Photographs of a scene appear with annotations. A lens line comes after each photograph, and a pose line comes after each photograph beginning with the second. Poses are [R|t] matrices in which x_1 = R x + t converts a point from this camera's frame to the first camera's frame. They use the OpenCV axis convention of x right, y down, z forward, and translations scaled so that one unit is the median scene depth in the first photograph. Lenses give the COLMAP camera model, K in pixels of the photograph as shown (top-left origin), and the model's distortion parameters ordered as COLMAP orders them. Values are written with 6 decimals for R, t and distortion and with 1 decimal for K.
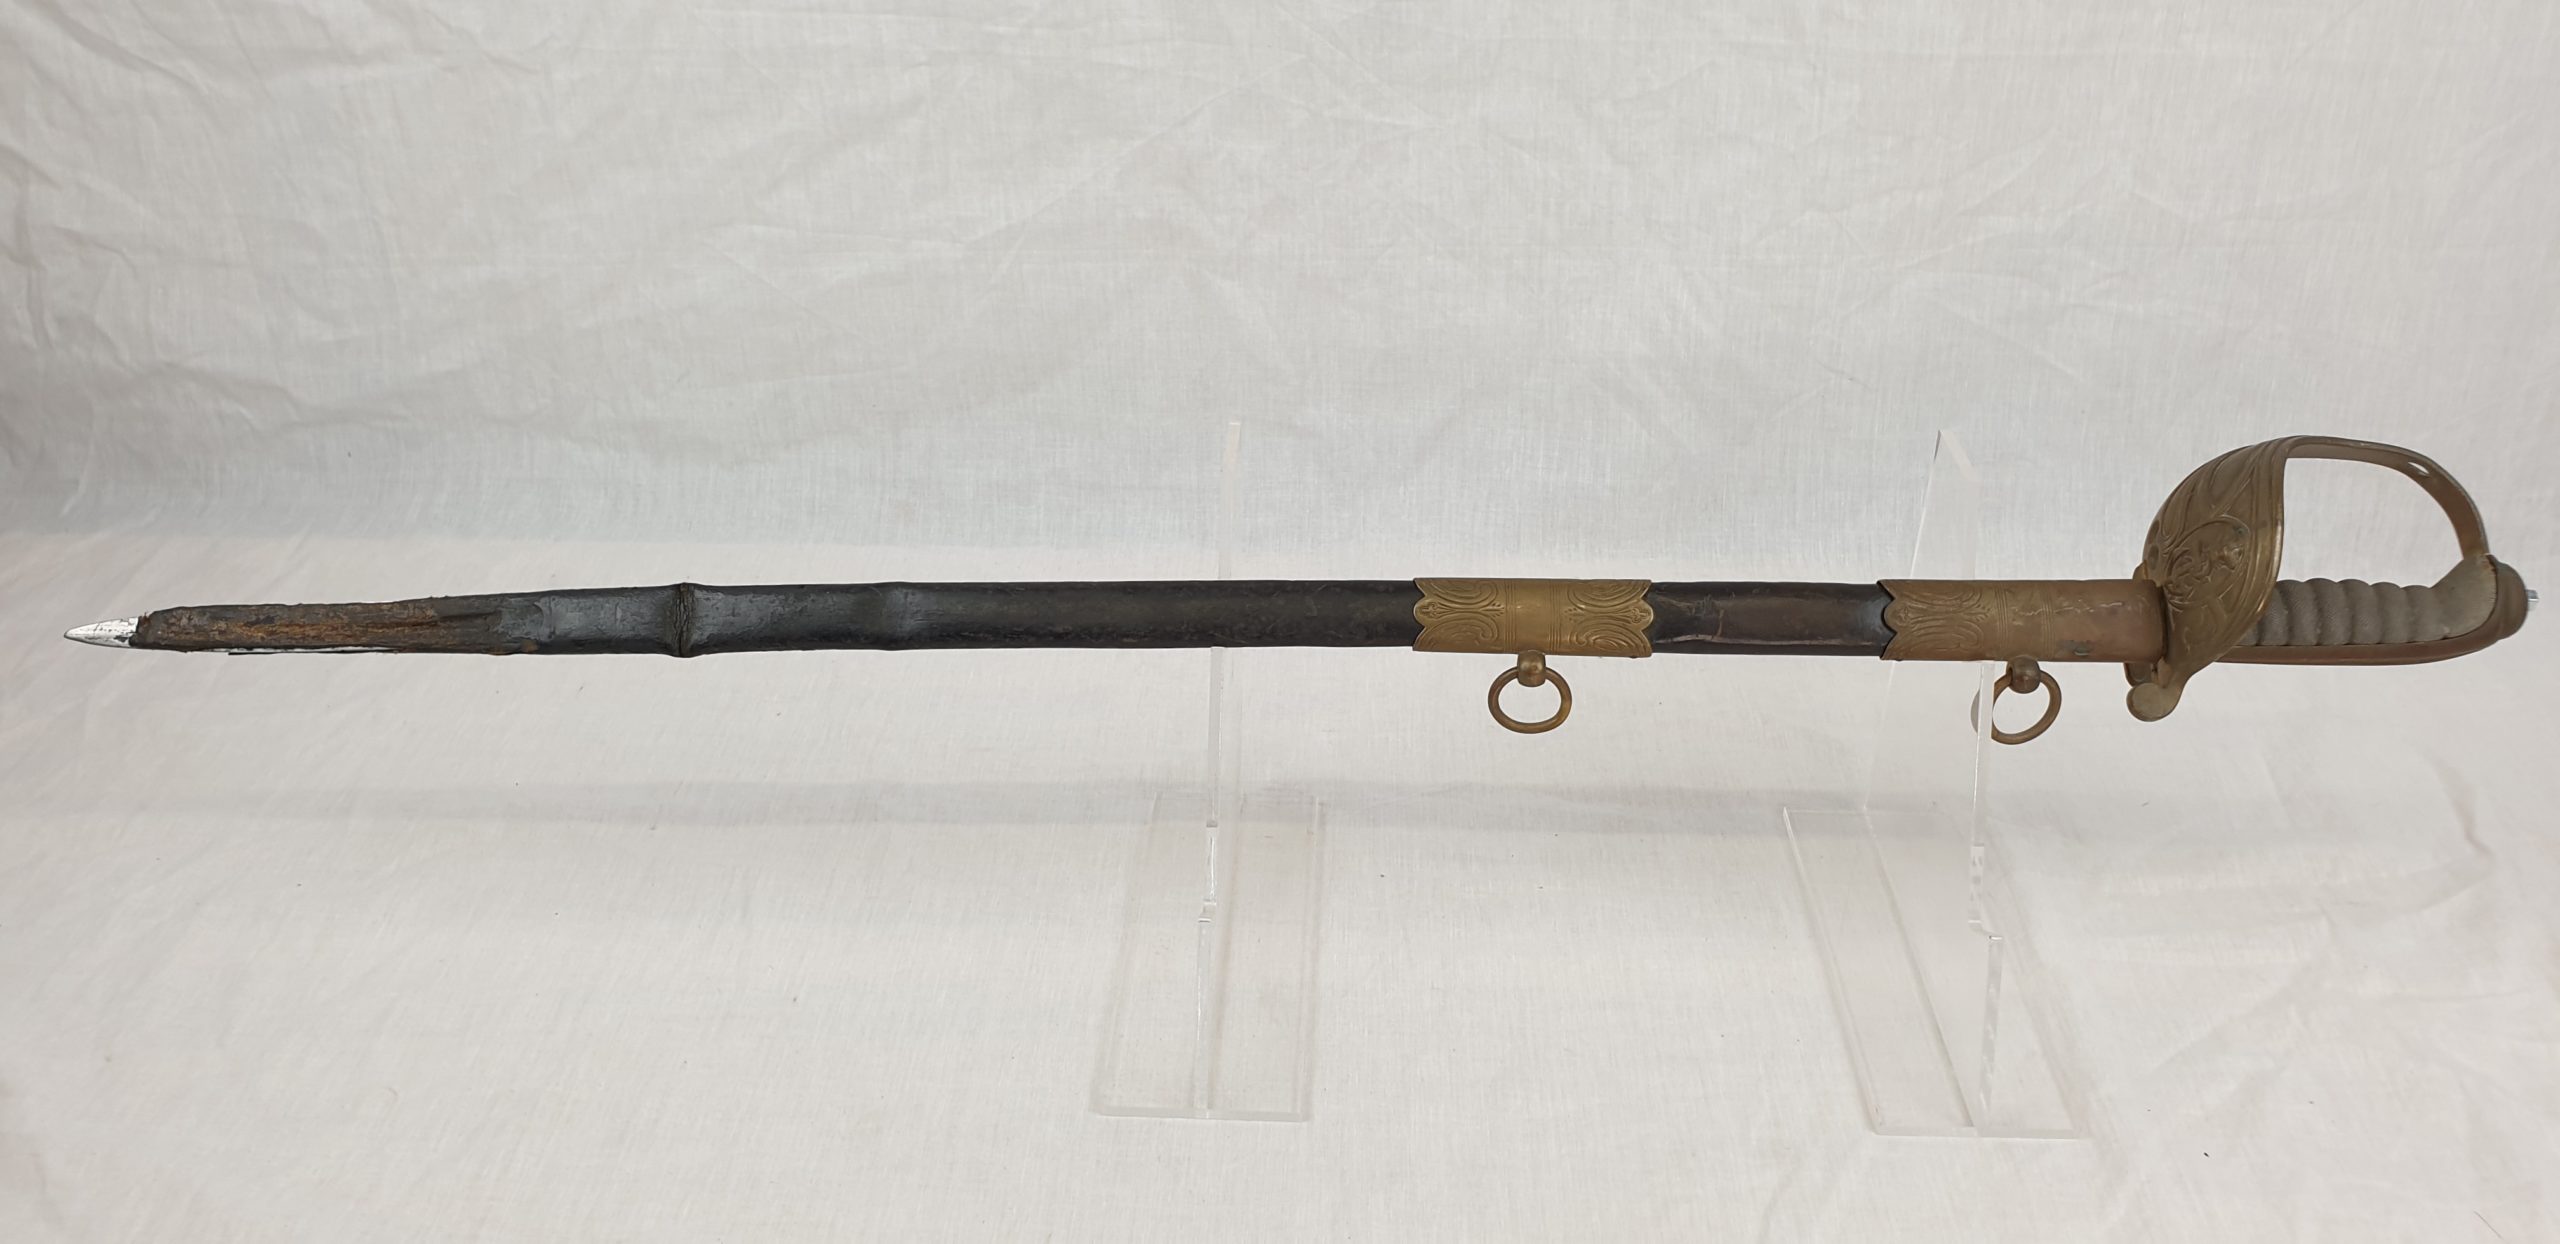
lens RADIAL K [[2010.9, 0, 1297.5], [0, 2010.9, 607.8], [0, 0, 1]] dist [0.013126, -0.019208]
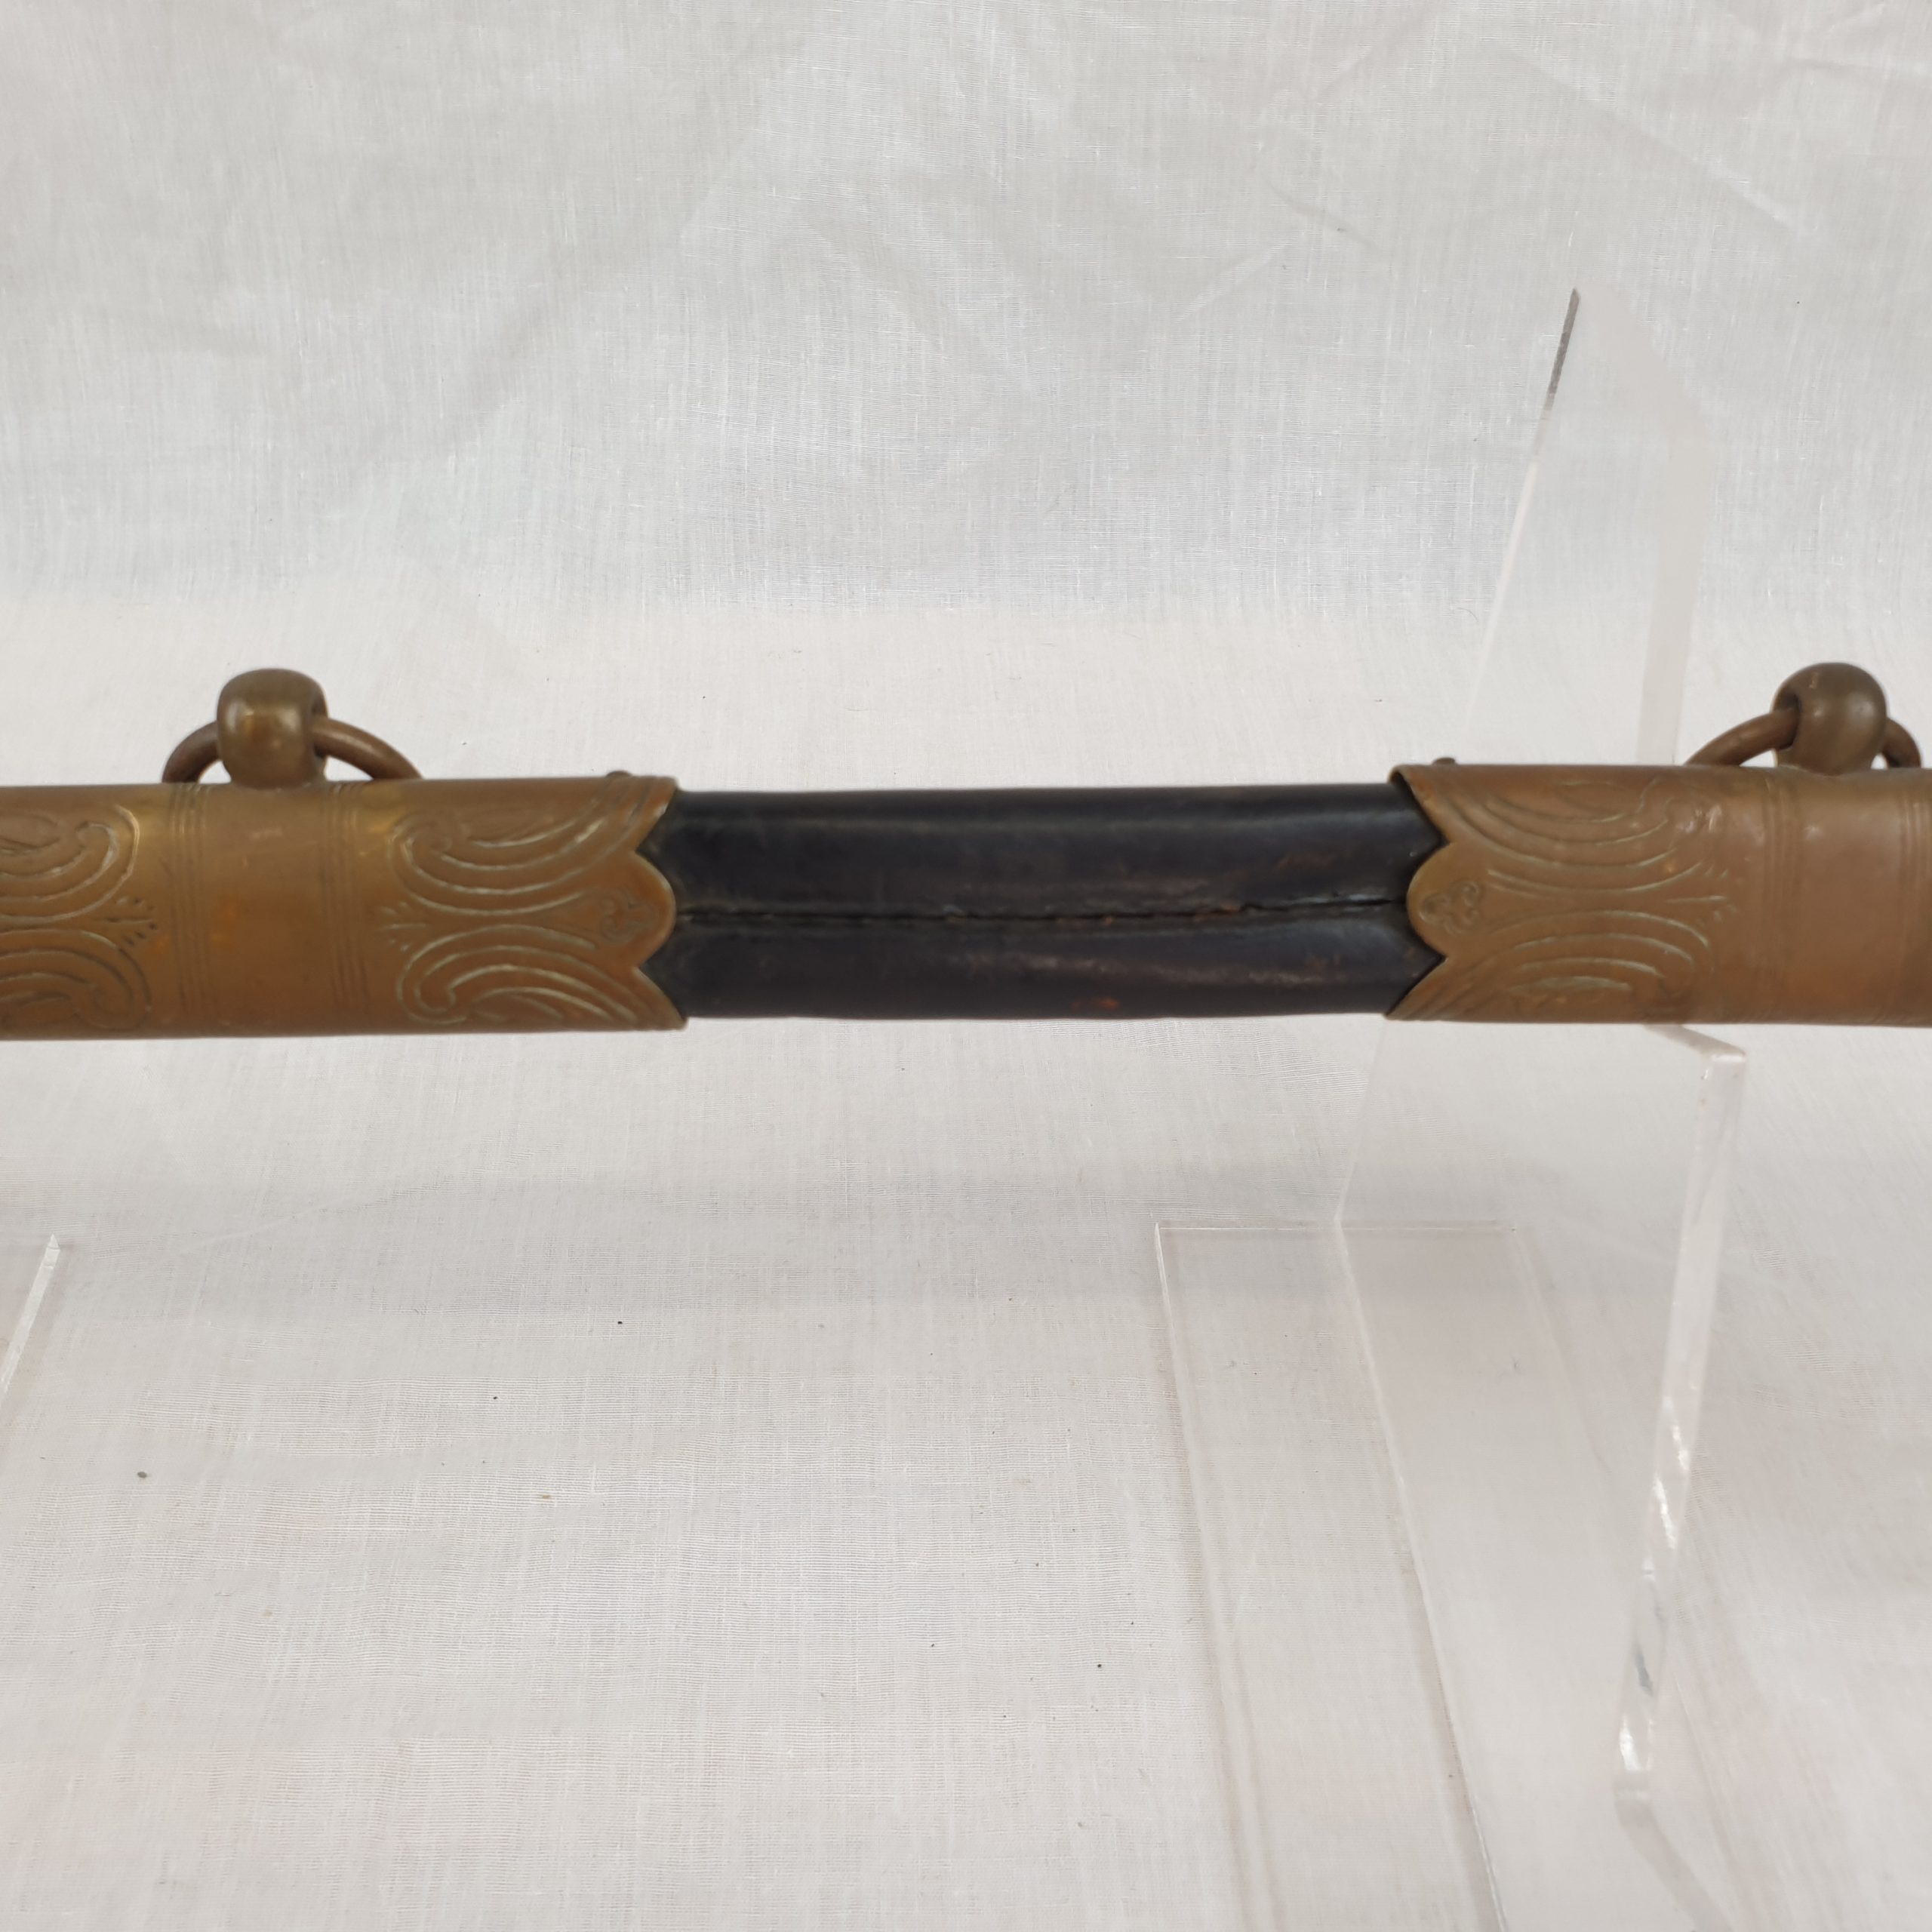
lens RADIAL K [[2046.5, 0, 971.8], [0, 2046.5, 957.8], [0, 0, 1]] dist [-0.012151, 0.000000]
pose [[0.996396, -0.022882, 0.081681, 0.141734], [0.007644, 0.983232, 0.182198, -0.031159], [-0.084481, -0.180917, 0.979863, 0.493019]]
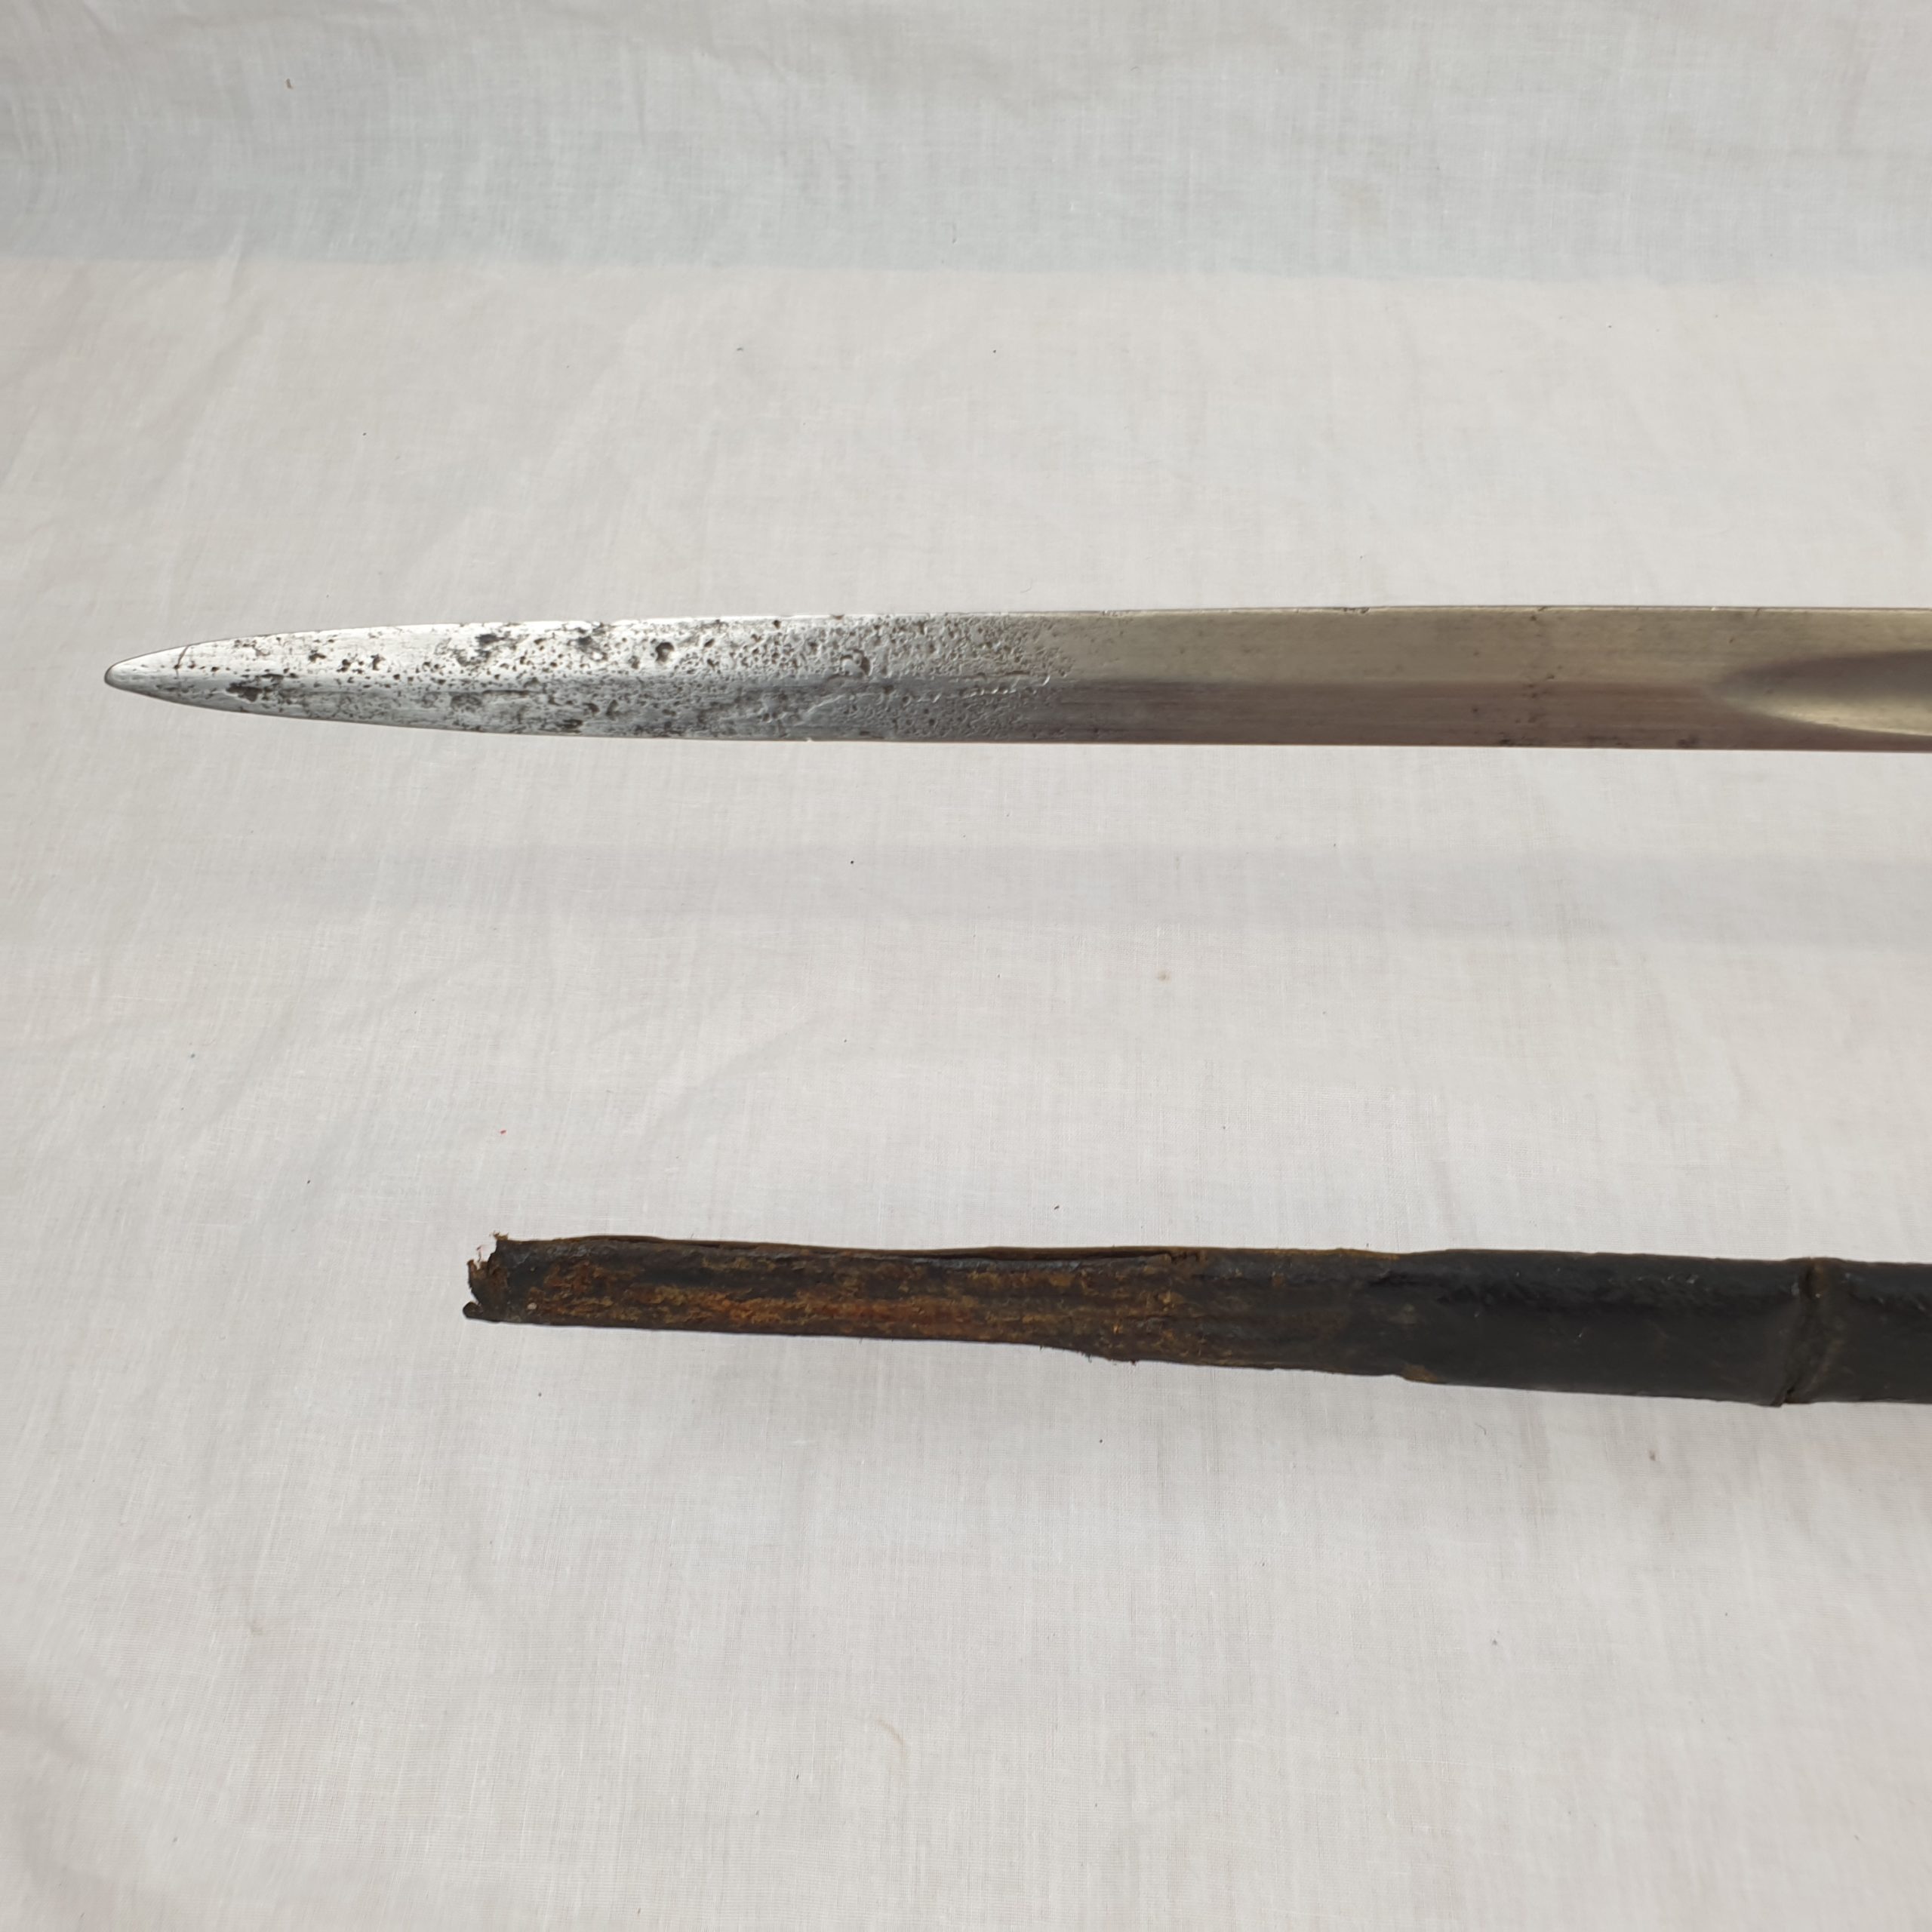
lens RADIAL K [[2046.5, 0, 949.1], [0, 2046.5, 966.9], [0, 0, 1]] dist [-0.012151, 0.000000]
pose [[0.999725, 0.007371, -0.022246, -0.302884], [0.001592, 0.925700, 0.378256, -0.067826], [0.023381, -0.378188, 0.925434, 0.450630]]
